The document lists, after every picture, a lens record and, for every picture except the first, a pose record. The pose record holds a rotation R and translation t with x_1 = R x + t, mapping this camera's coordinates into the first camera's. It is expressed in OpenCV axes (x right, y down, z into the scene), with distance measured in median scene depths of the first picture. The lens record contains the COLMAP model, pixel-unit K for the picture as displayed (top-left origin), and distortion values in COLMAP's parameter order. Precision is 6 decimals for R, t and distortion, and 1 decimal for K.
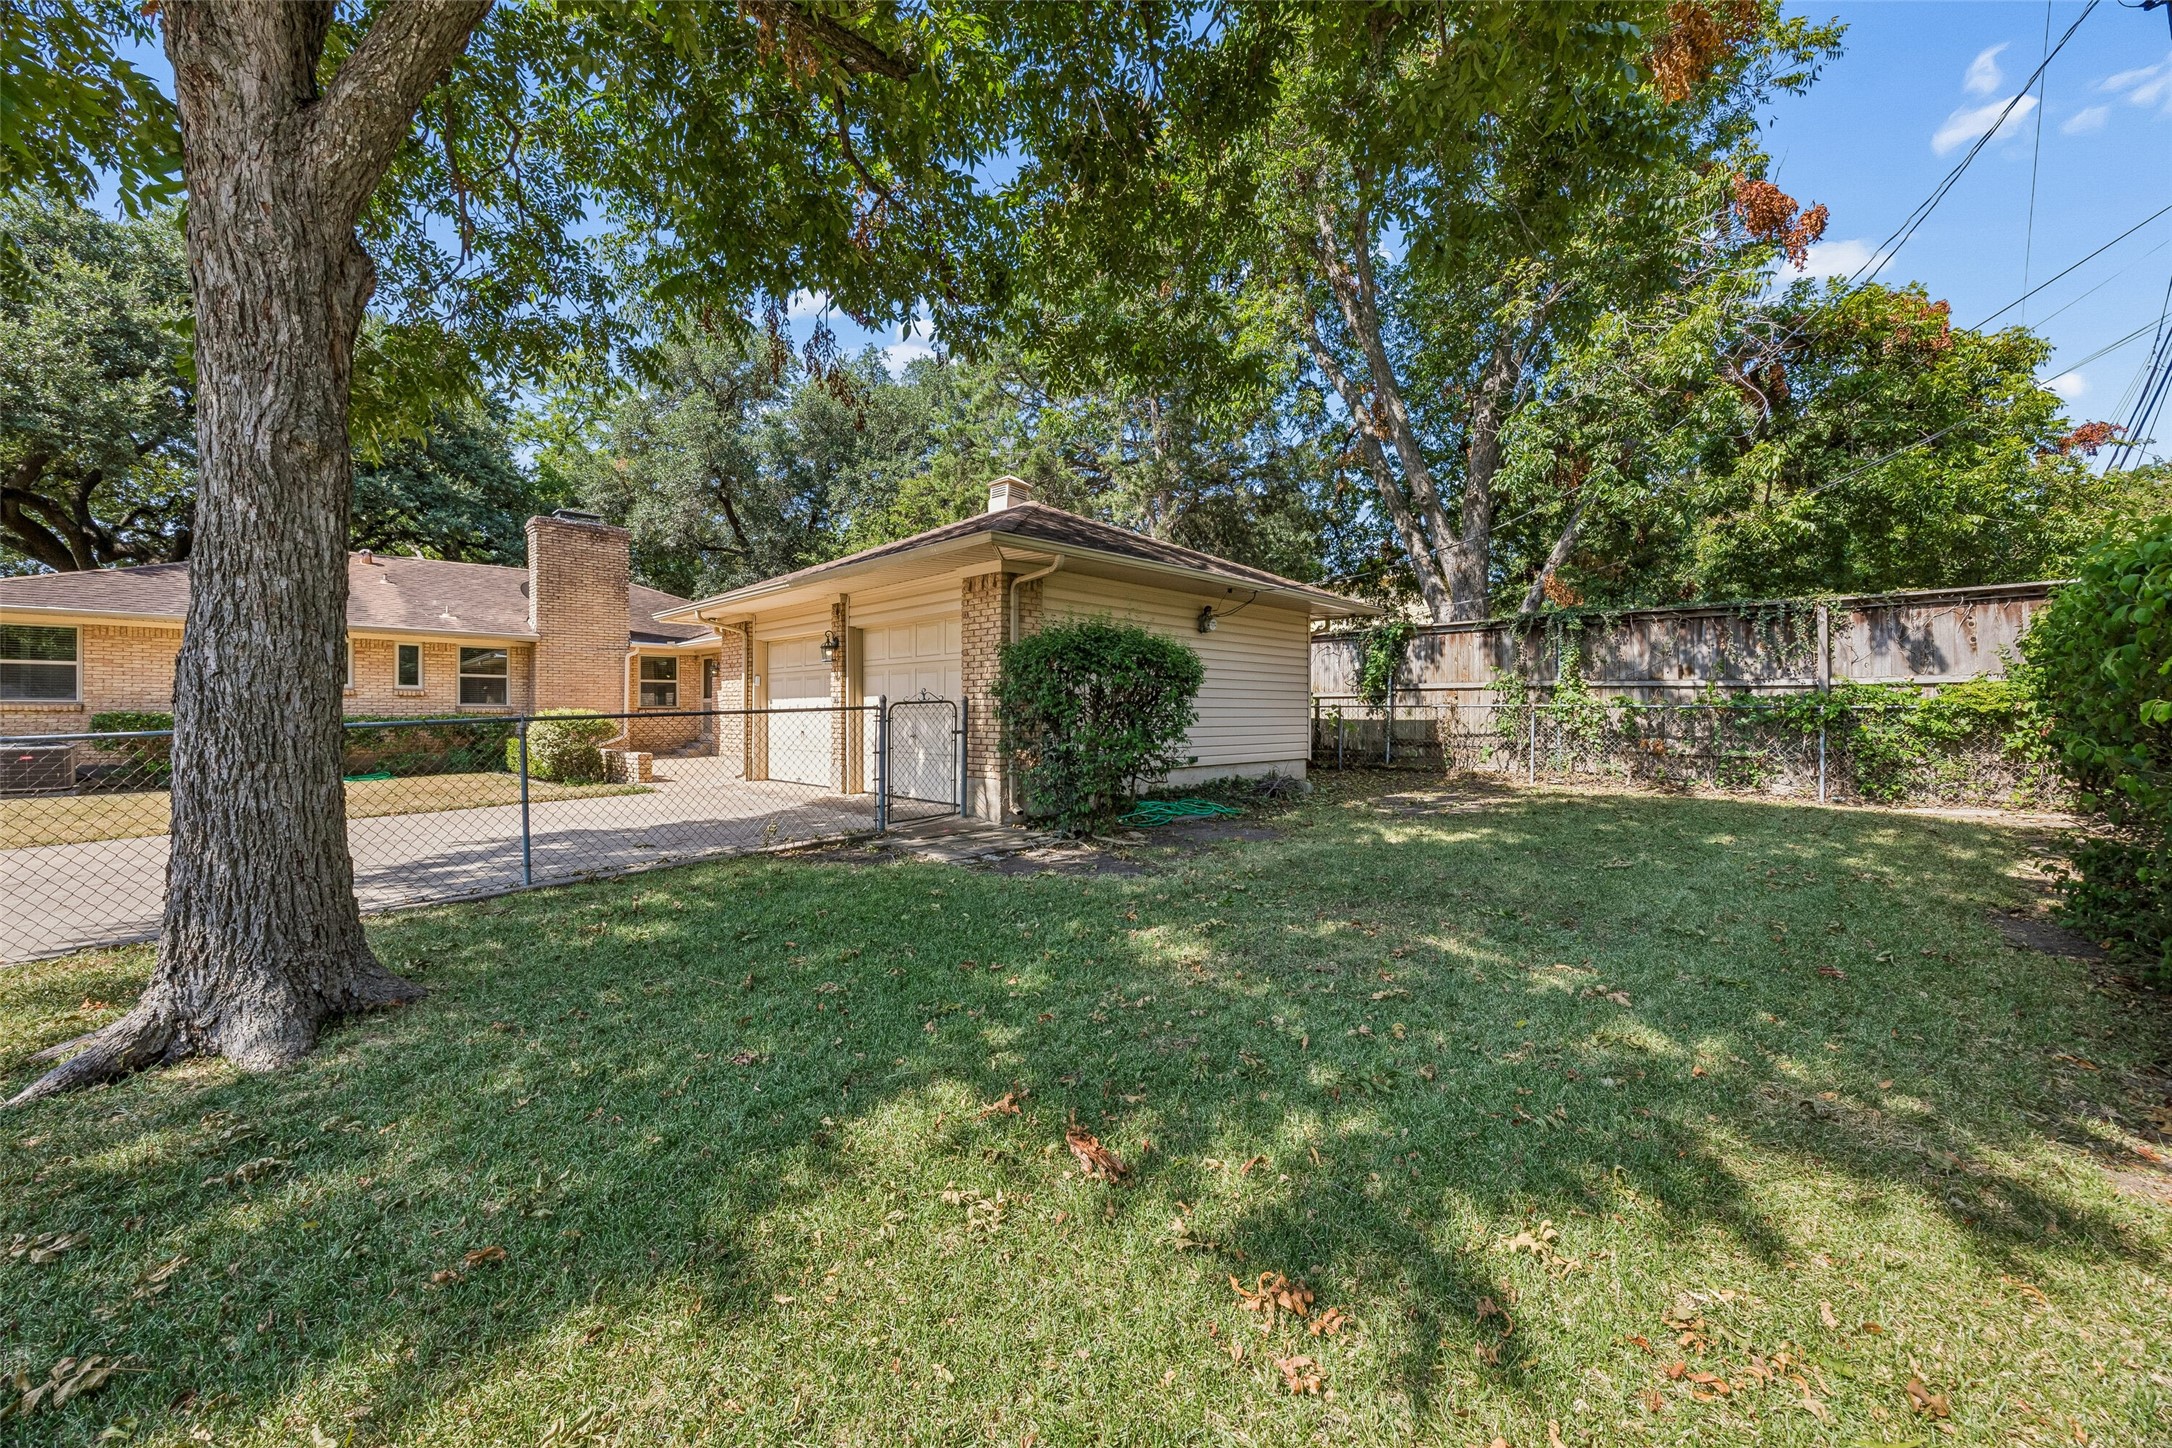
lens RADIAL K [[829.2, 0, 1086.1], [0, 829.2, 716.8], [0, 0, 1]] dist [-0.005363, 0.000121]
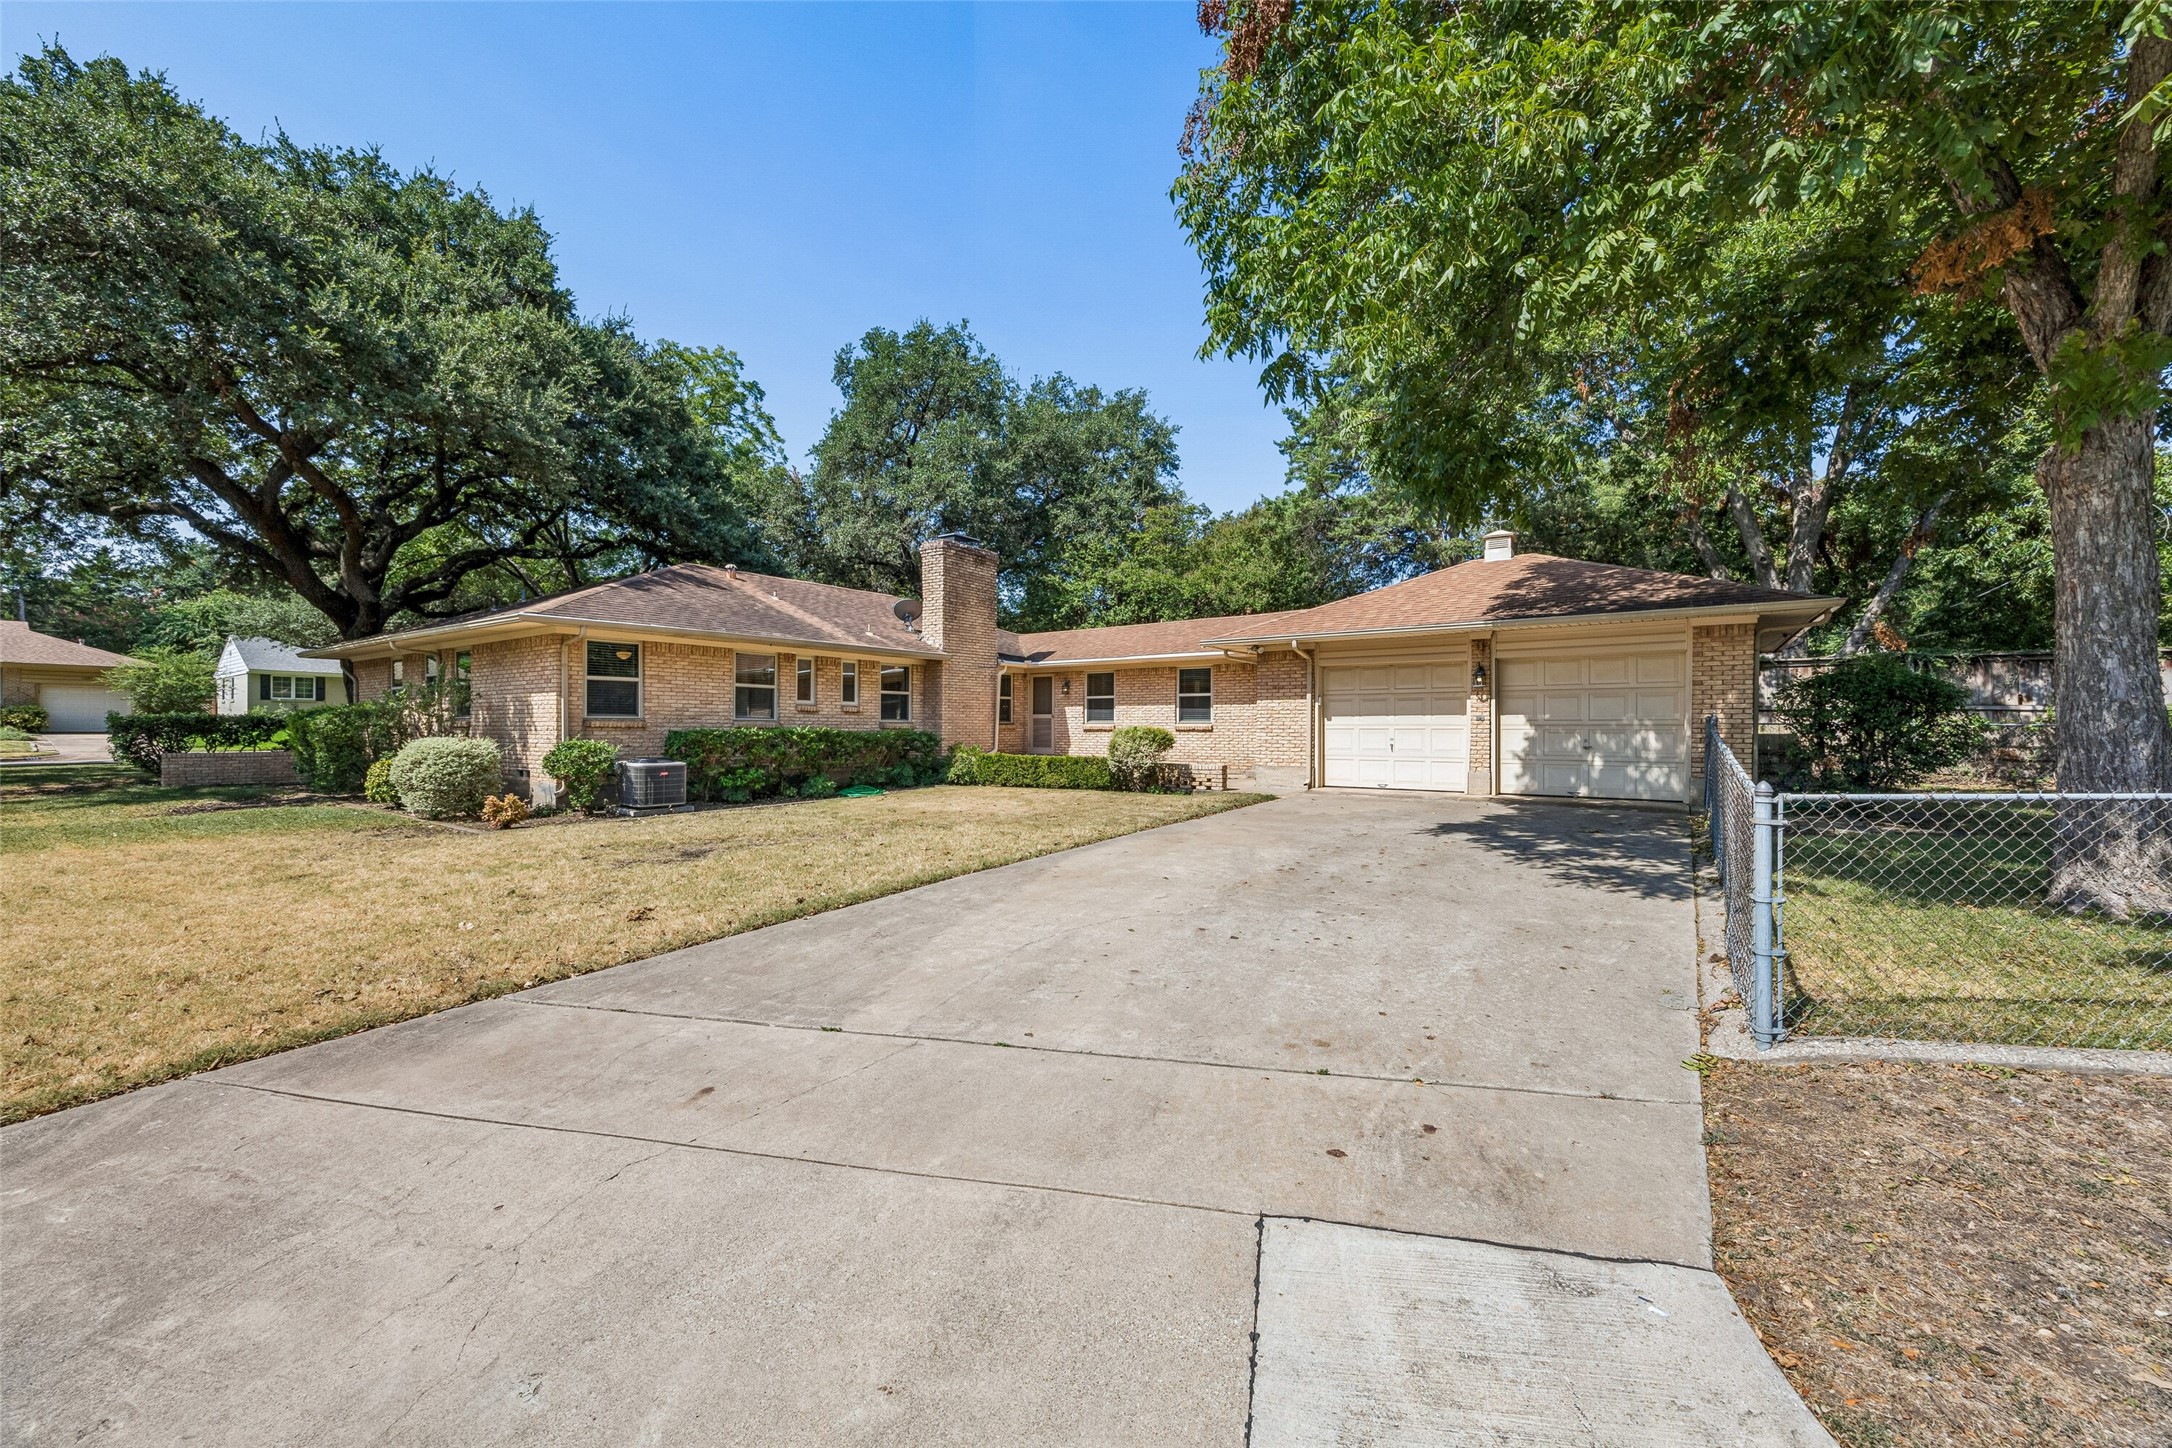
lens RADIAL K [[829.2, 0, 1086.1], [0, 829.2, 716.8], [0, 0, 1]] dist [-0.005363, 0.000121]
pose [[0.990265, 0.001908, 0.139179, -0.932725], [0.000573, 0.999842, -0.017786, -0.000039], [-0.139191, 0.017692, 0.990107, -0.119303]]
